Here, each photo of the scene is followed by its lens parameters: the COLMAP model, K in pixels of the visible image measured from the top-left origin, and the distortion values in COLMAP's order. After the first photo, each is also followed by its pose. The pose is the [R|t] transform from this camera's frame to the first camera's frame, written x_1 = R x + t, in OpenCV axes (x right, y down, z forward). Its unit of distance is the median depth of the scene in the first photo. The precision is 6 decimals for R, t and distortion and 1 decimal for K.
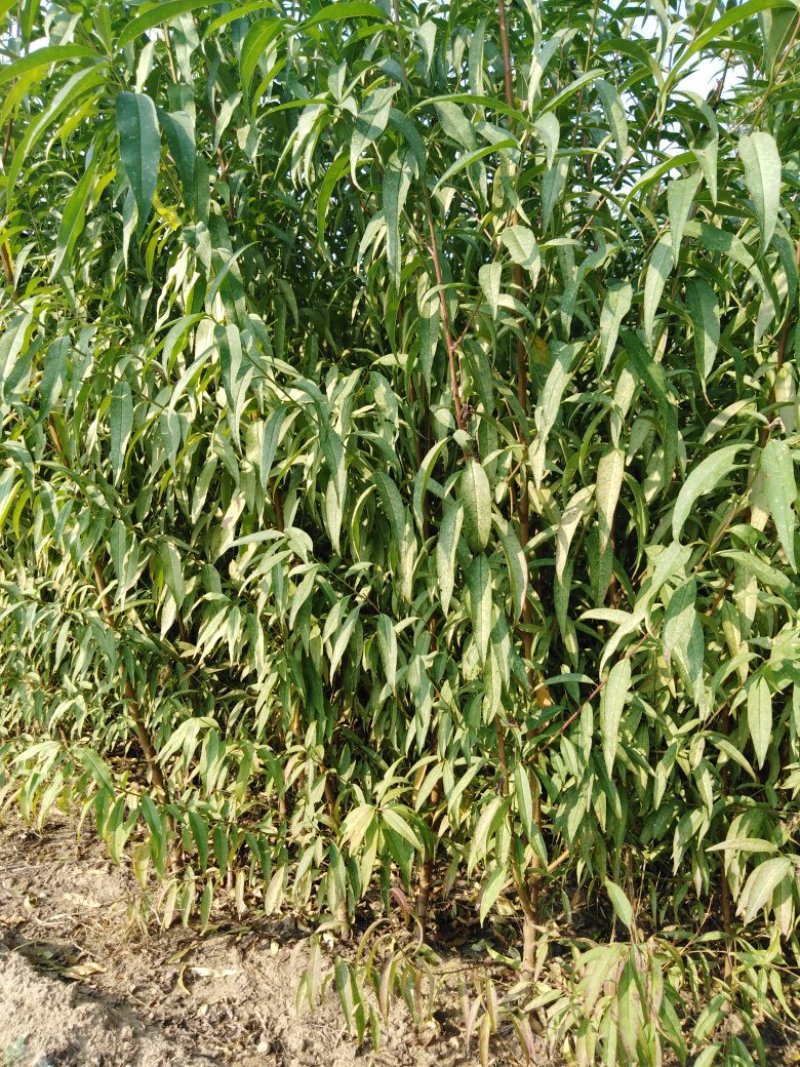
lens RADIAL K [[860.4, 0, 400.0], [0, 860.4, 533.5], [0, 0, 1]] dist [-0.001382, -0.001113]
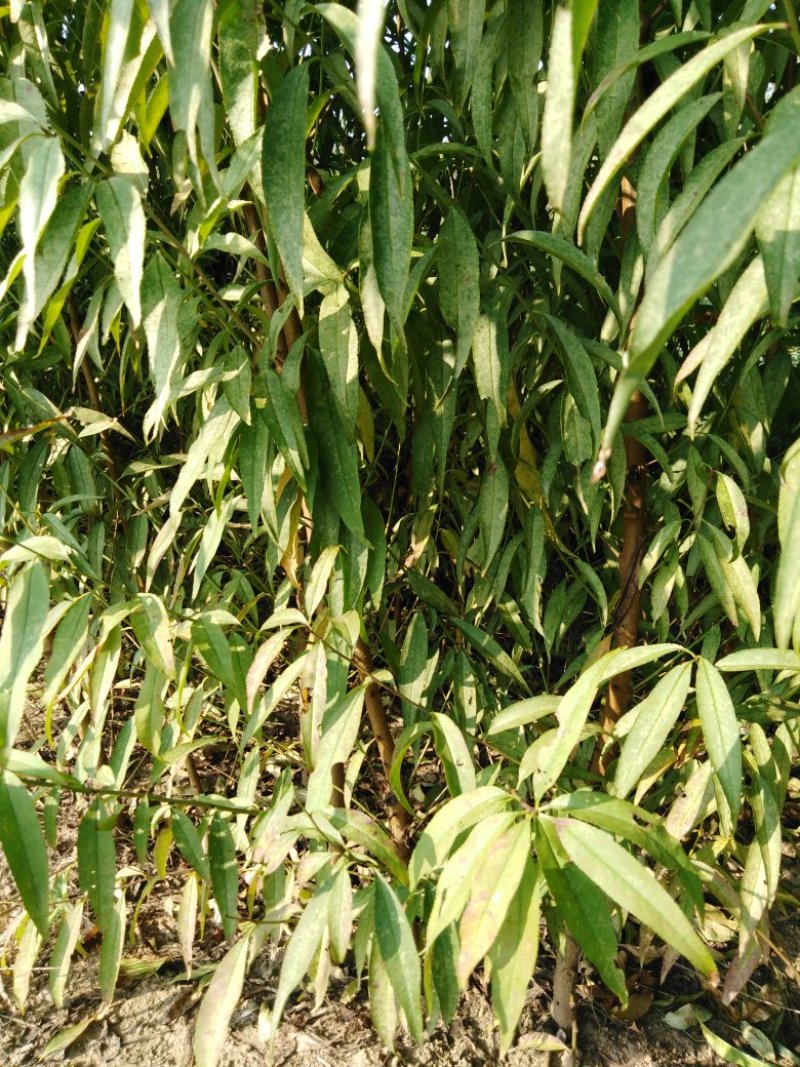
lens RADIAL K [[860.4, 0, 400.0], [0, 860.4, 533.5], [0, 0, 1]] dist [-0.001382, -0.001113]
pose [[0.997321, 0.012415, -0.072087, -0.042688], [-0.002581, 0.990851, 0.134937, 0.154808], [0.073103, -0.134389, 0.988228, 0.609856]]
